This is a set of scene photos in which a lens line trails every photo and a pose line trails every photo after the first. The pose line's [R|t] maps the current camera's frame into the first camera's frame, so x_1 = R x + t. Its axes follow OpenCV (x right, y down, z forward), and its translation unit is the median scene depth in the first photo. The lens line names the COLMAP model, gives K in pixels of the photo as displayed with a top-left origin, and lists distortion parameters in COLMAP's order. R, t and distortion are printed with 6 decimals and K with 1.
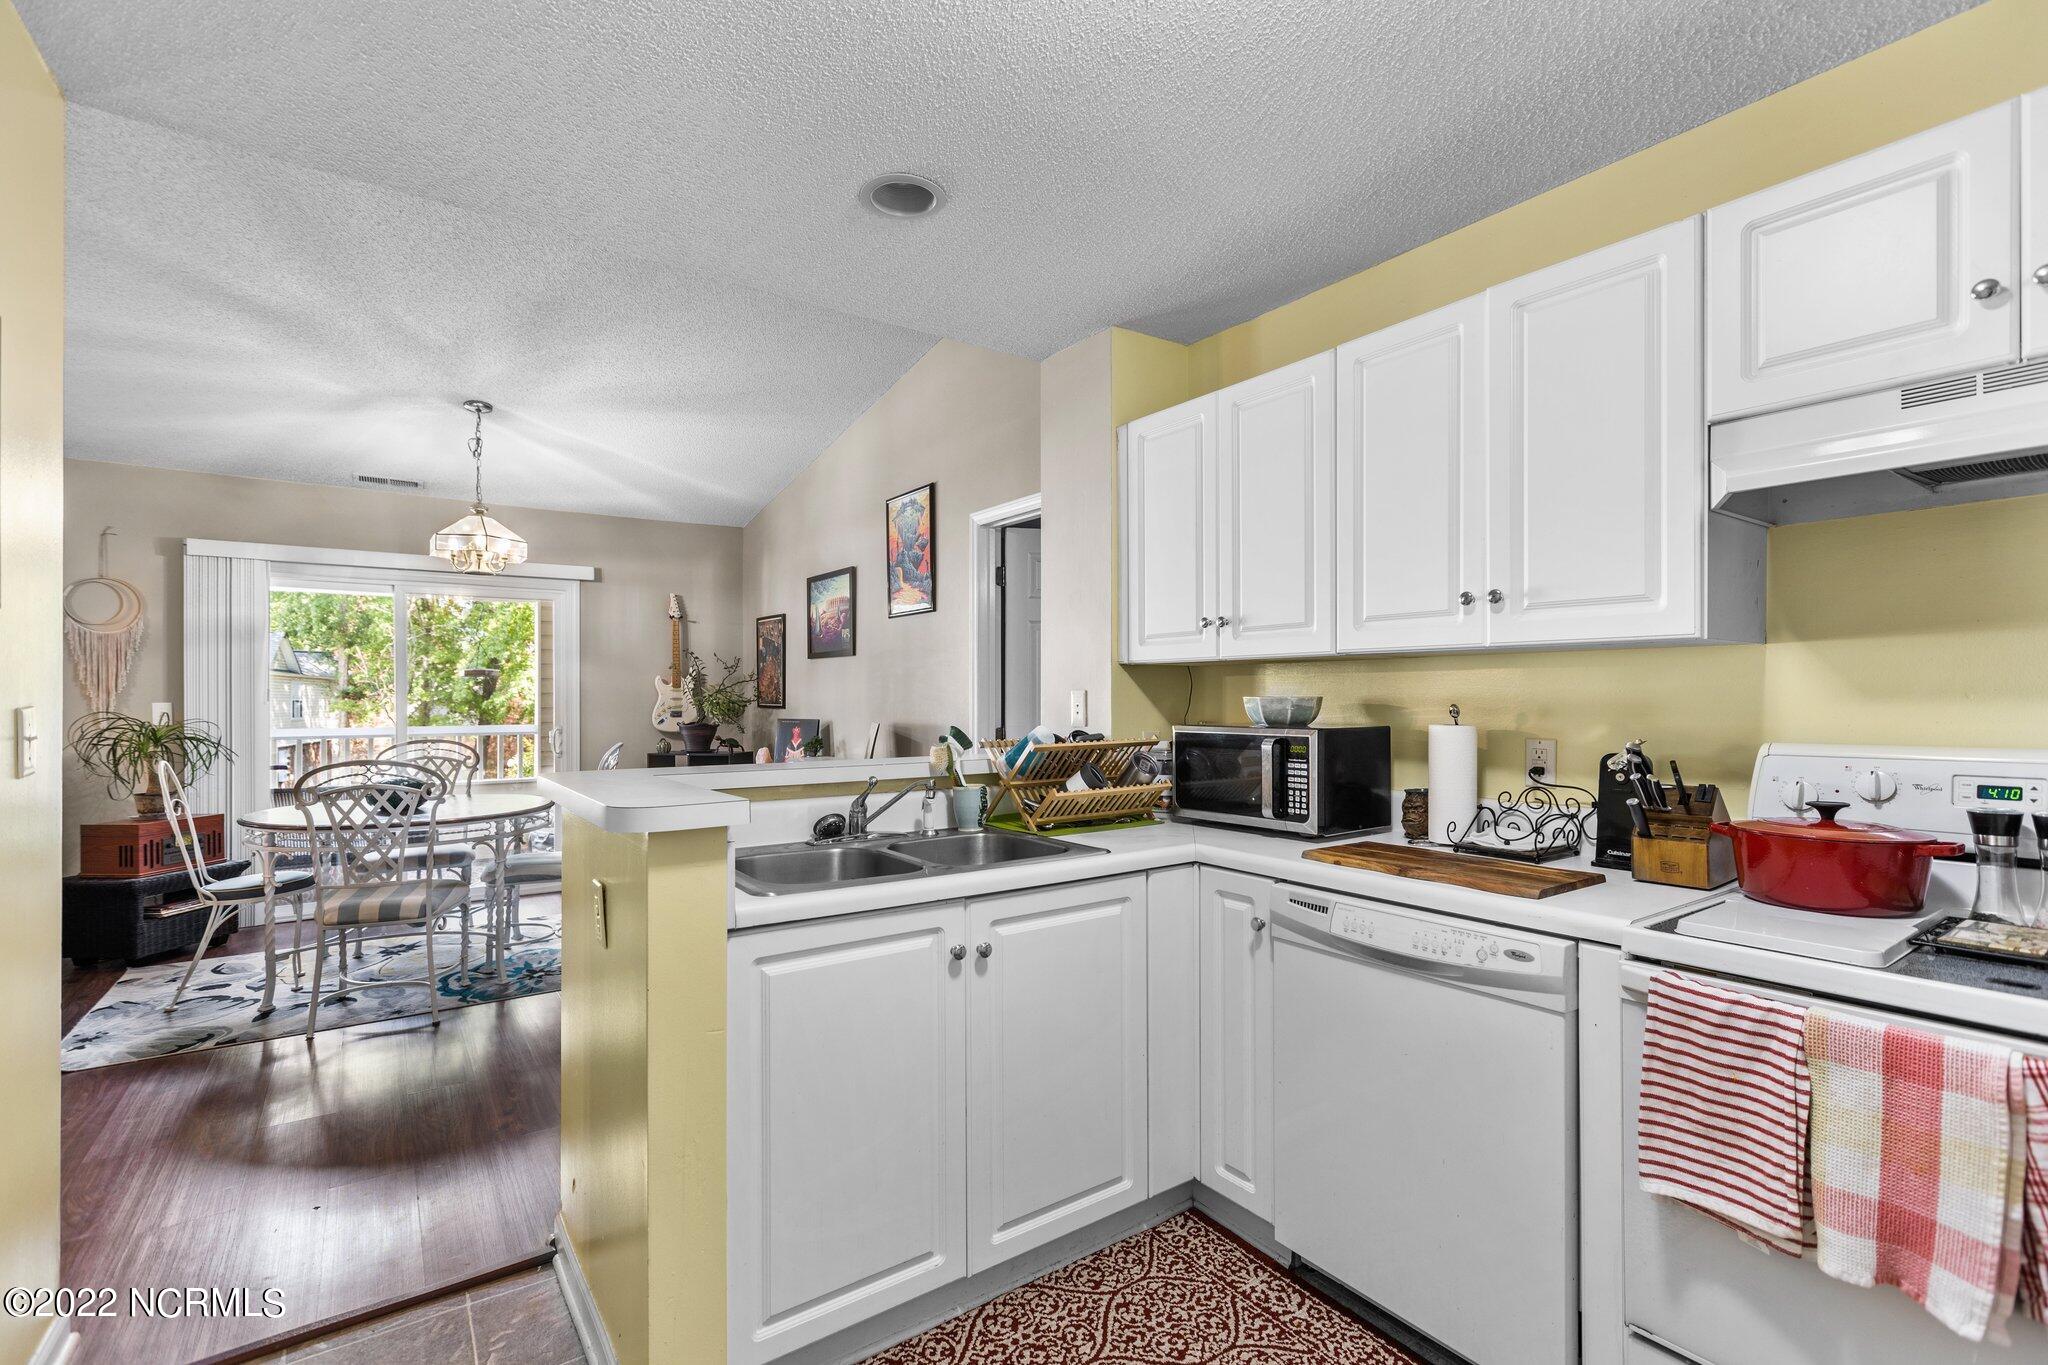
lens RADIAL K [[919.0, 0, 1028.5], [0, 919.0, 694.0], [0, 0, 1]] dist [0.000987, 0.000679]
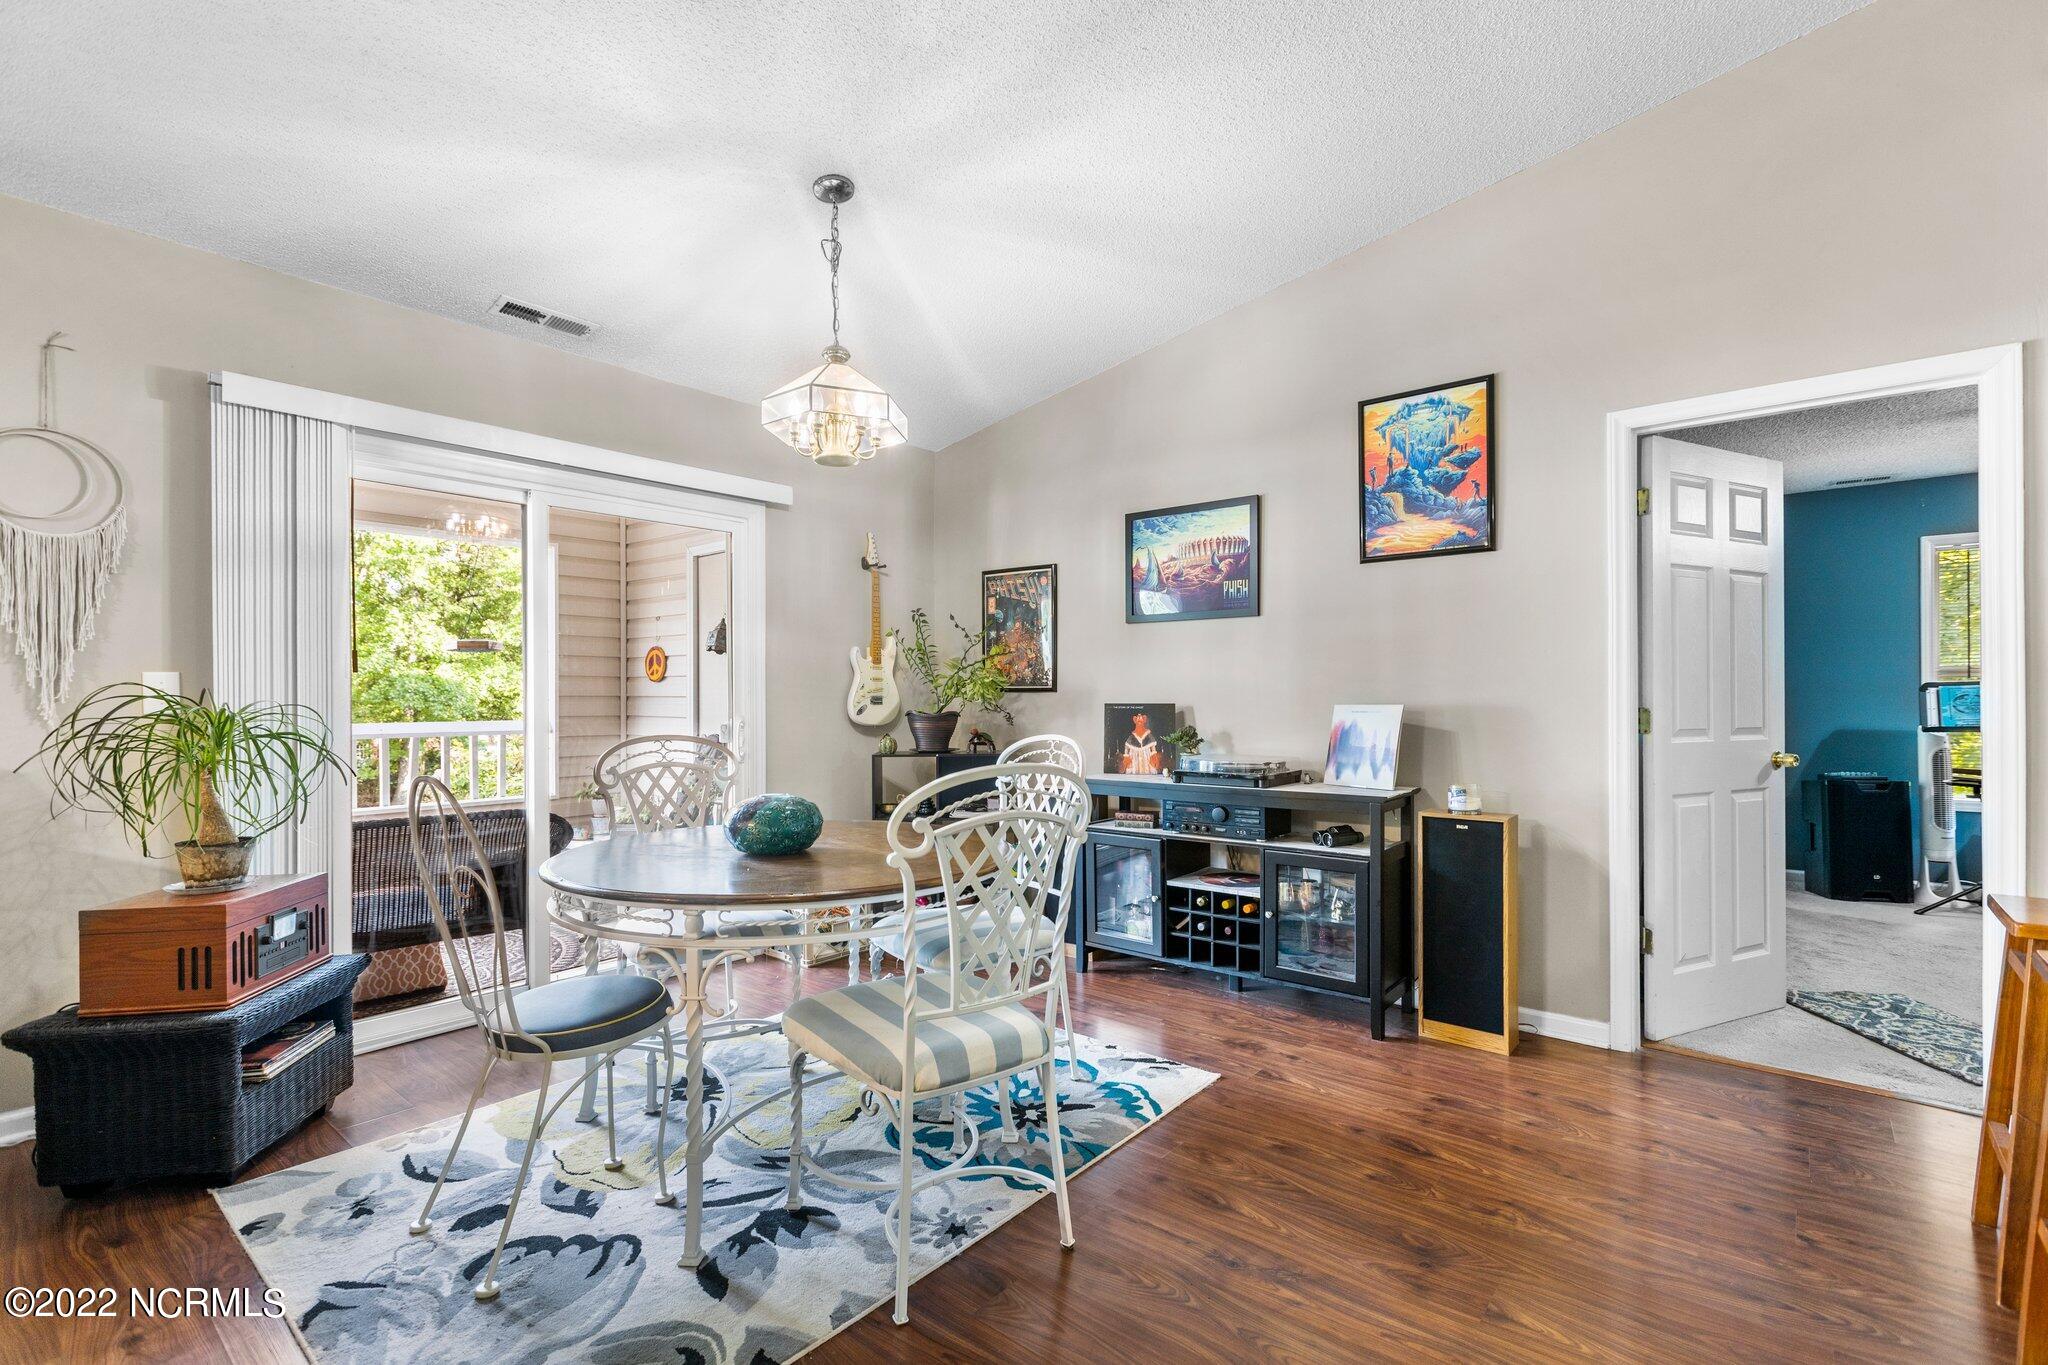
lens RADIAL K [[919.0, 0, 1023.4], [0, 919.0, 695.3], [0, 0, 1]] dist [0.000987, 0.000679]
pose [[0.967958, 0.000356, 0.251113, -0.599751], [-0.000827, 0.999998, 0.001769, 0.022467], [-0.251112, -0.001920, 0.967956, 0.356495]]
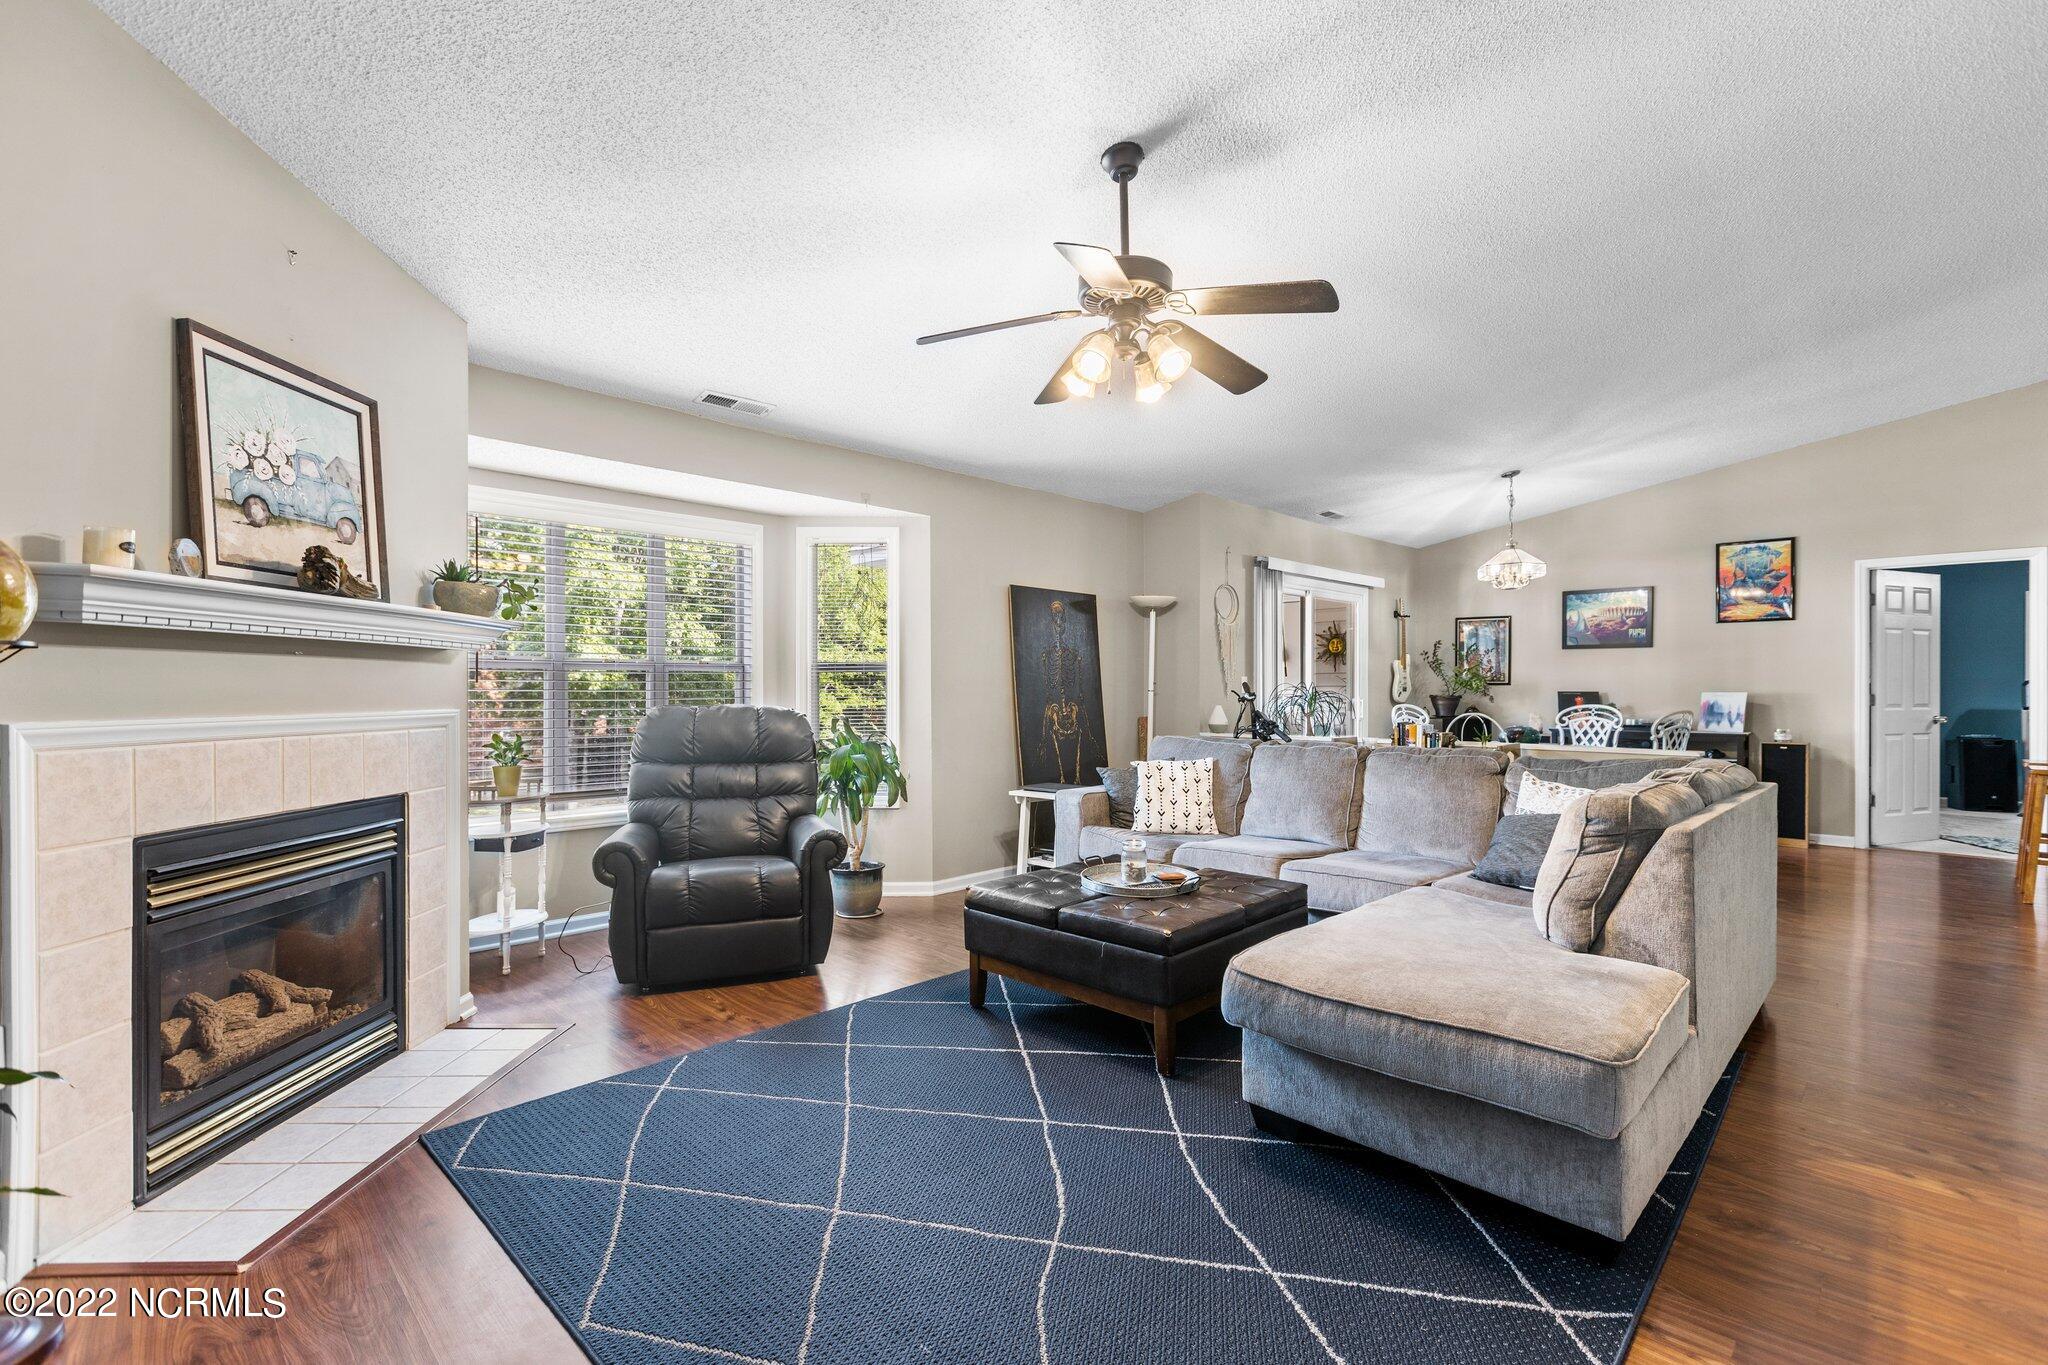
lens RADIAL K [[919.0, 0, 1023.9], [0, 919.0, 692.5], [0, 0, 1]] dist [0.000987, 0.000679]
pose [[0.984759, 0.001610, 0.173918, -1.531295], [-0.003414, 0.999943, 0.010072, 0.019942], [-0.173892, -0.010512, 0.984709, -0.284361]]
